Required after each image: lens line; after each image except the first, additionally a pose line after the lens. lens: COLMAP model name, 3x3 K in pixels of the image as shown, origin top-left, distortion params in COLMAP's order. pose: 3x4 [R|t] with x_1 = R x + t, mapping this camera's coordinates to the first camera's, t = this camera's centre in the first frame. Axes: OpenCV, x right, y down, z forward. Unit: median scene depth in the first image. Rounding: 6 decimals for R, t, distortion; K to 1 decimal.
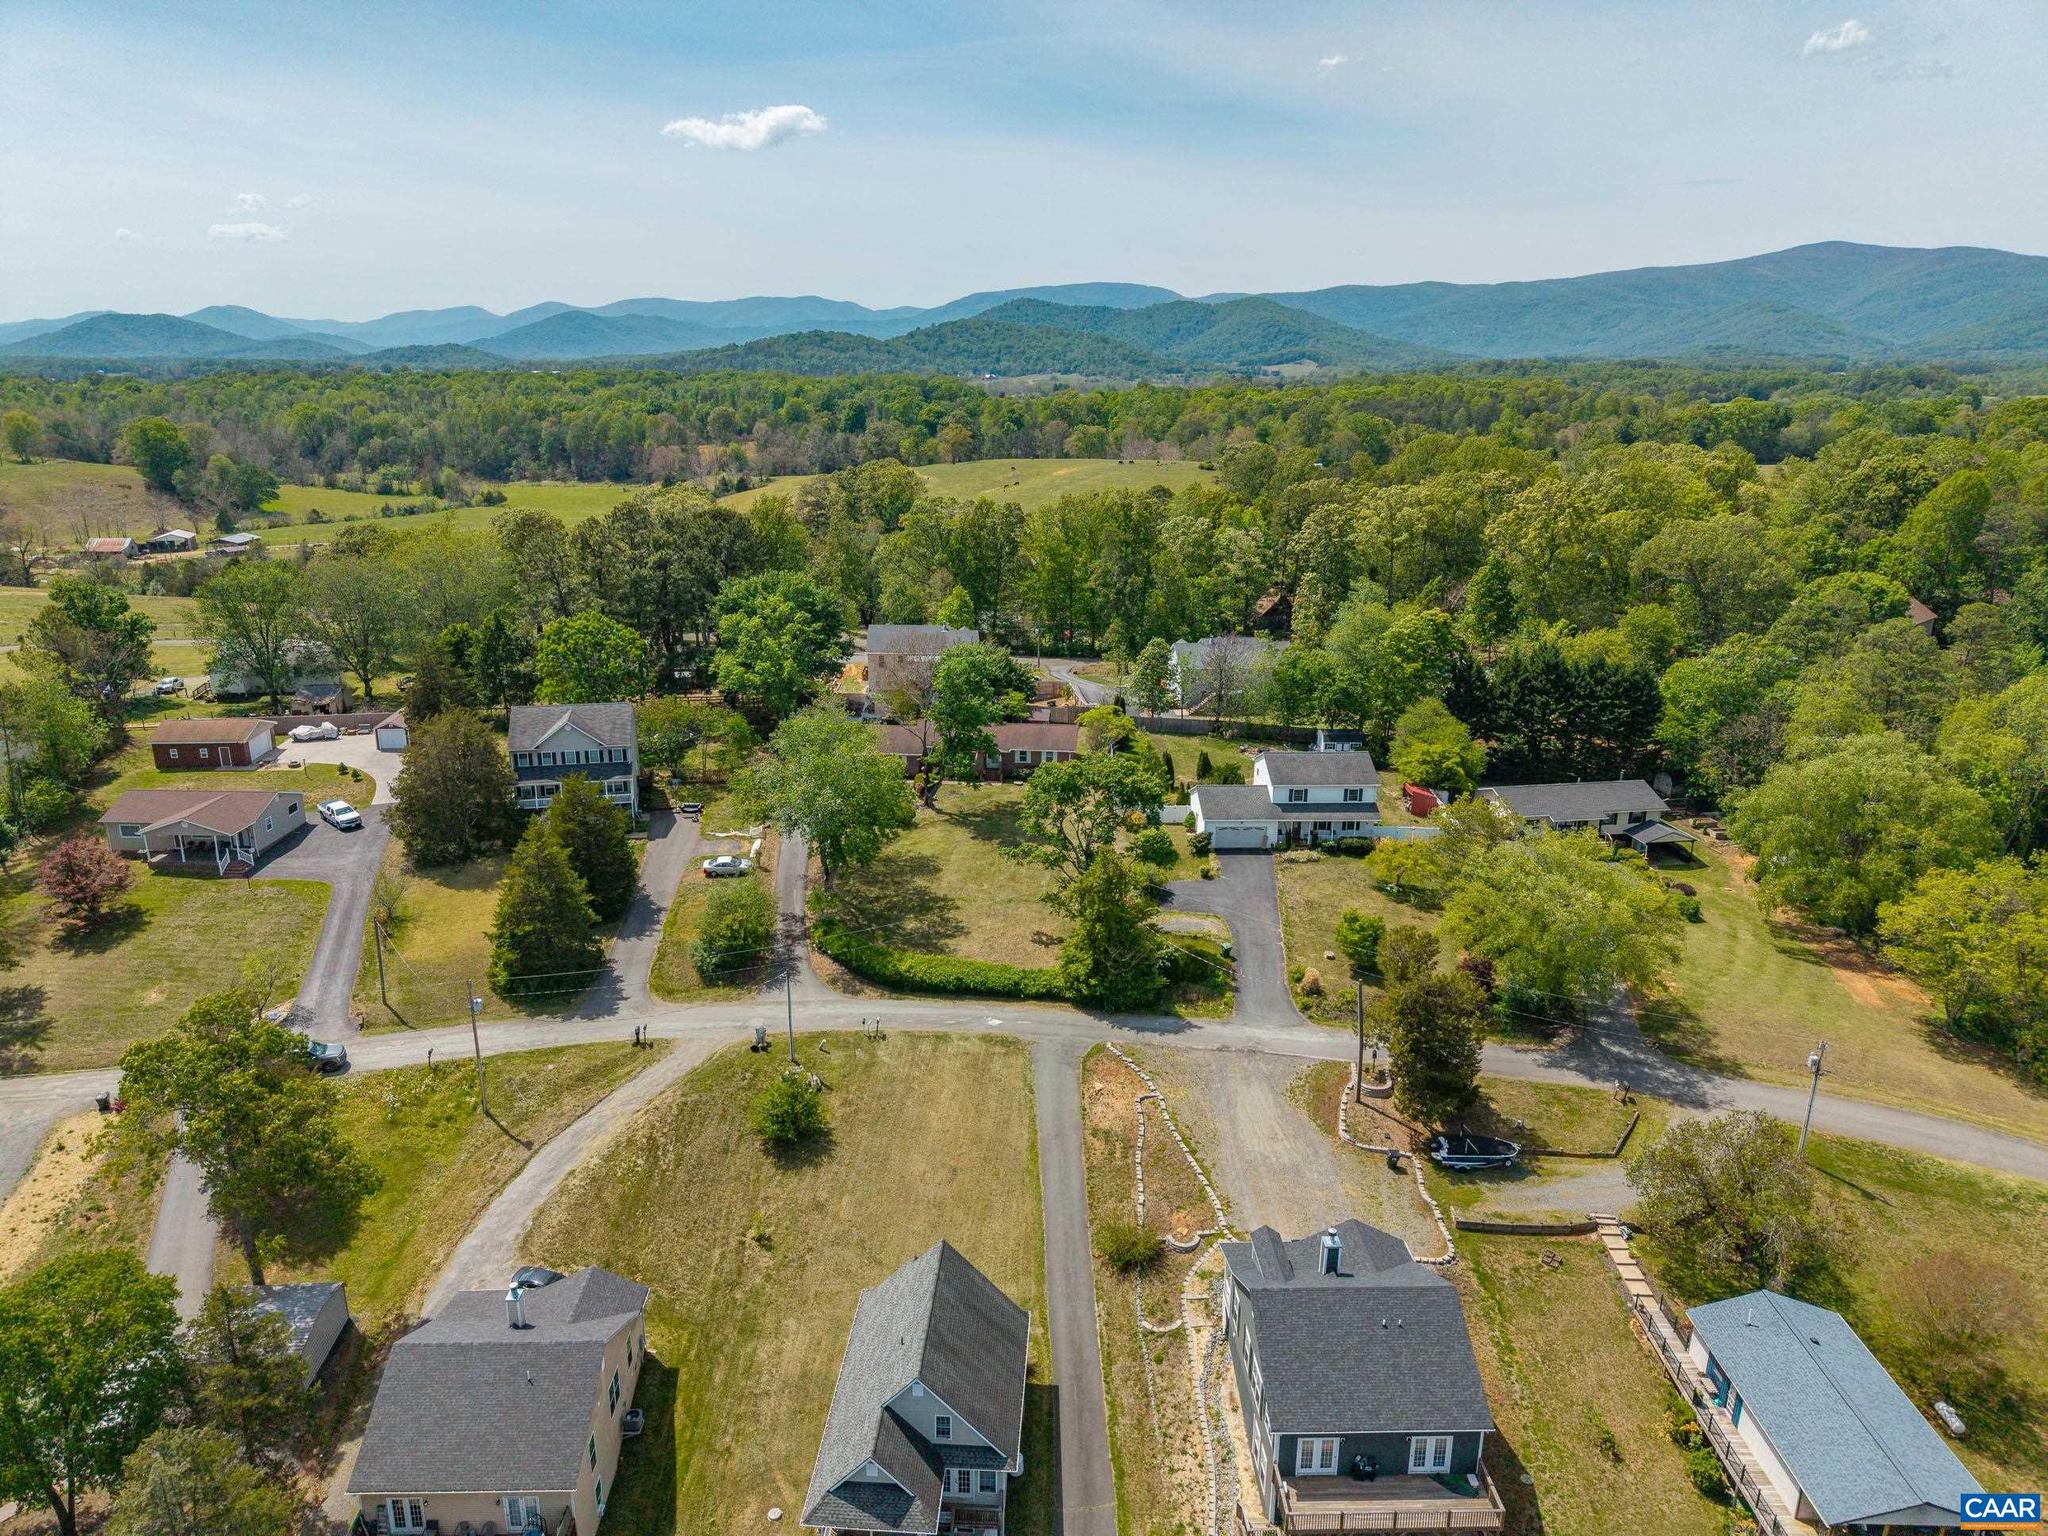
lens RADIAL K [[1360.1, 0, 1019.8], [0, 1360.1, 790.1], [0, 0, 1]] dist [0.041240, -0.054205]
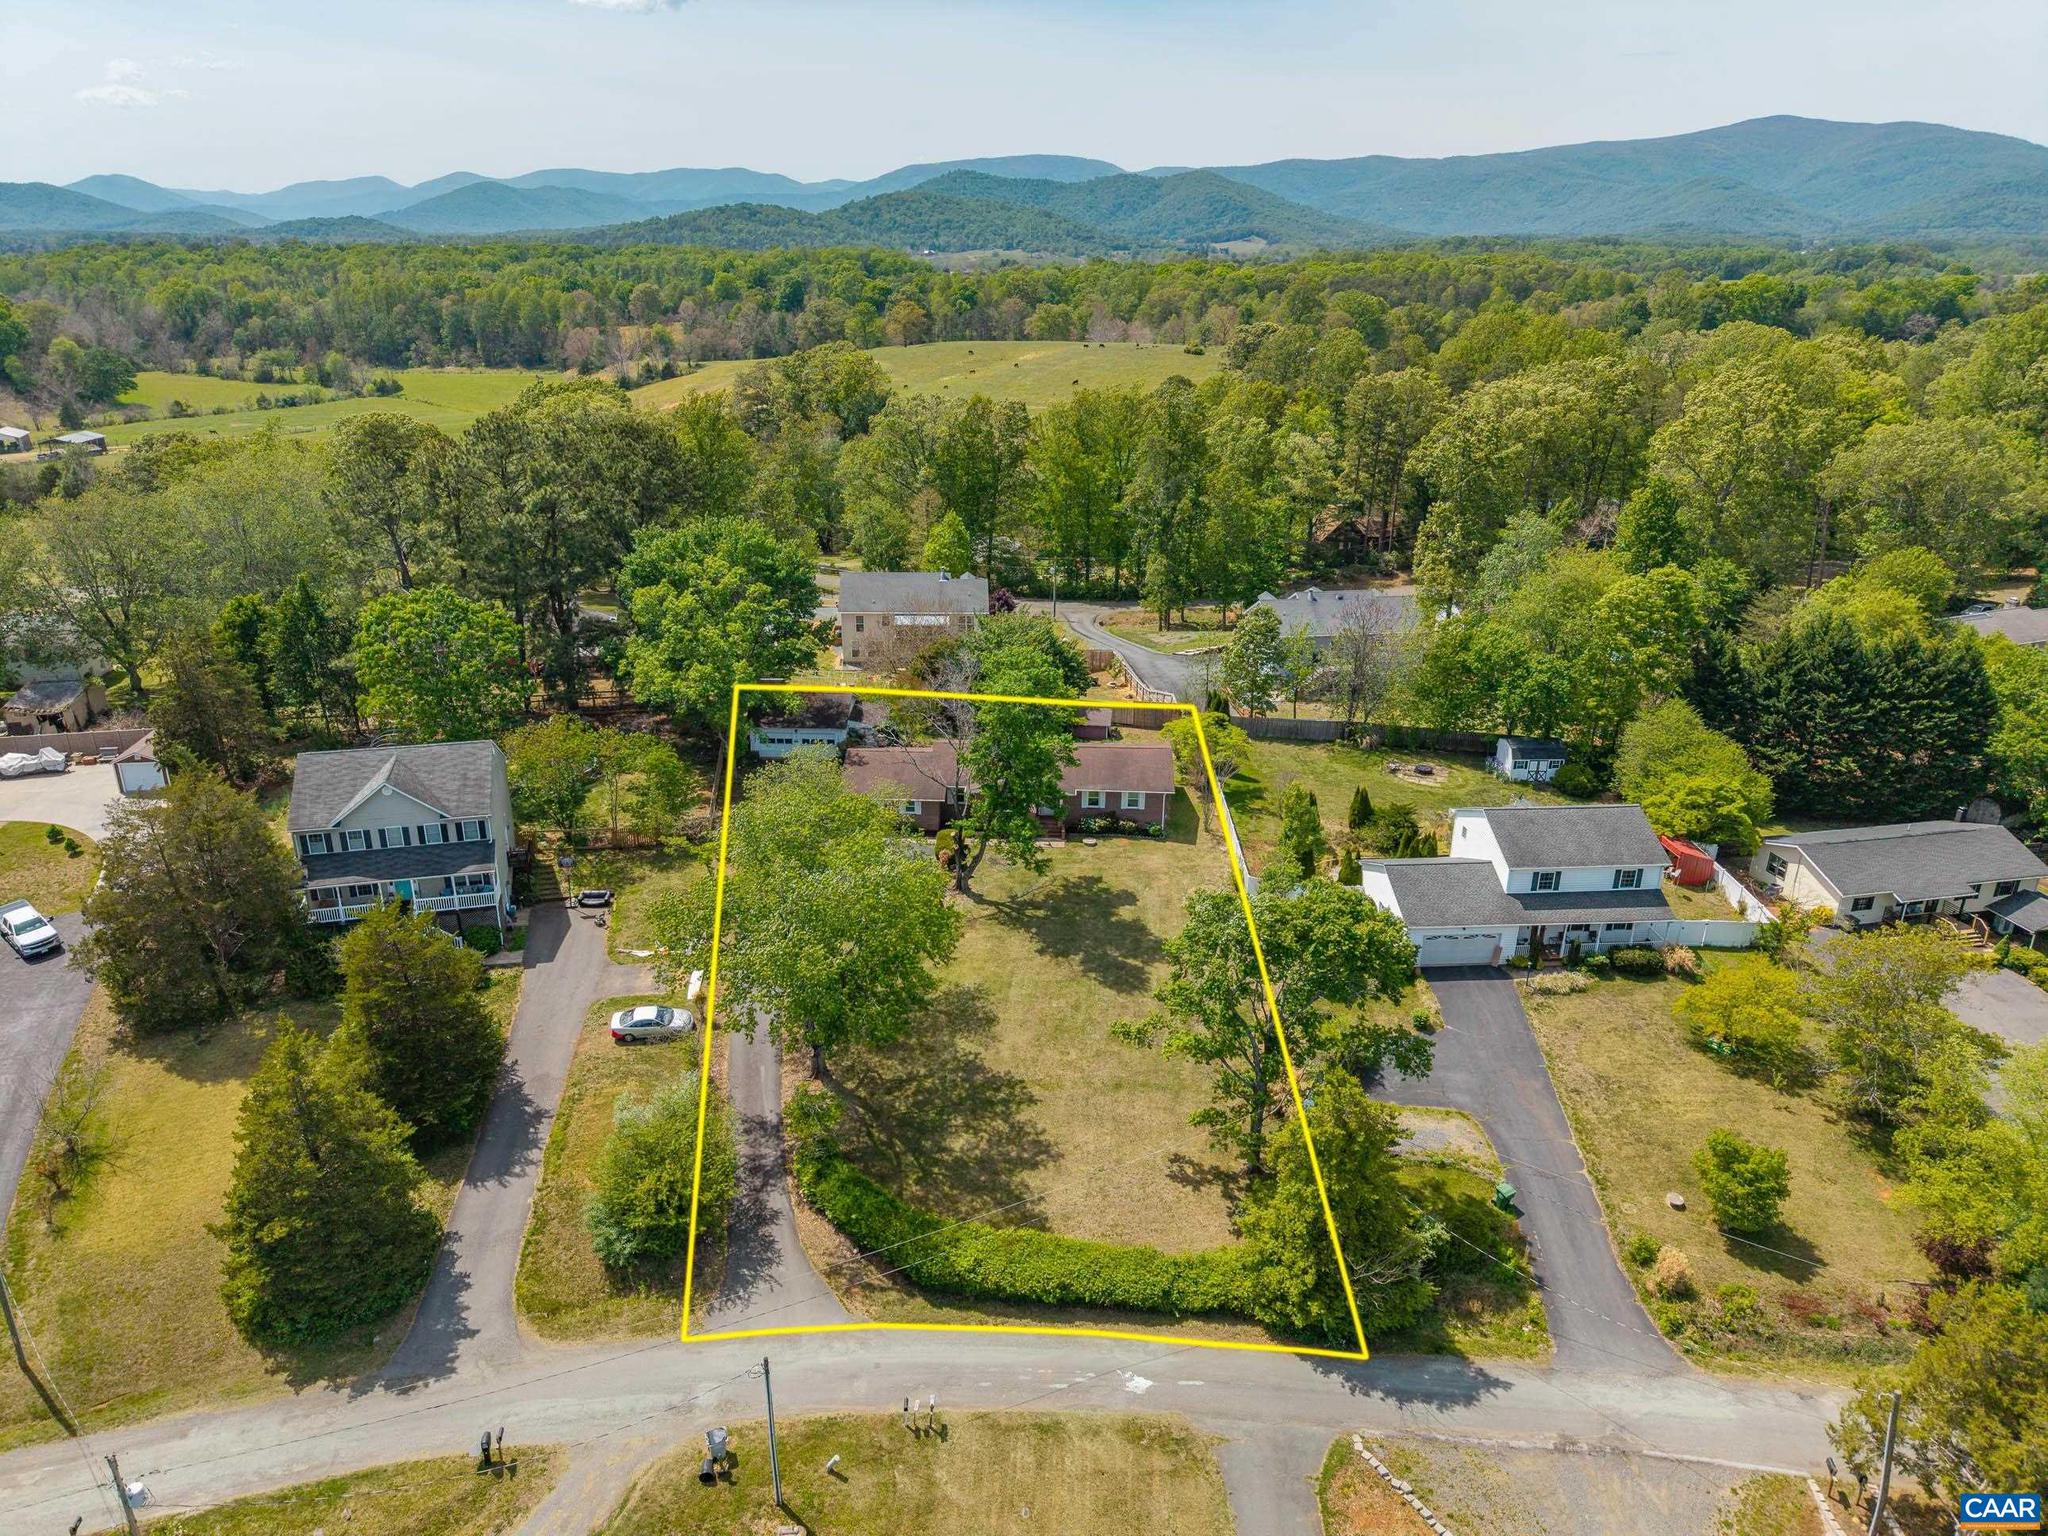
lens RADIAL K [[1369.3, 0, 1018.8], [0, 1369.3, 773.1], [0, 0, 1]] dist [0.016883, -0.014595]
pose [[0.999071, -0.013080, 0.041055, -0.062697], [0.010285, 0.997662, 0.067567, -0.083823], [-0.041843, -0.067082, 0.996870, 0.330317]]
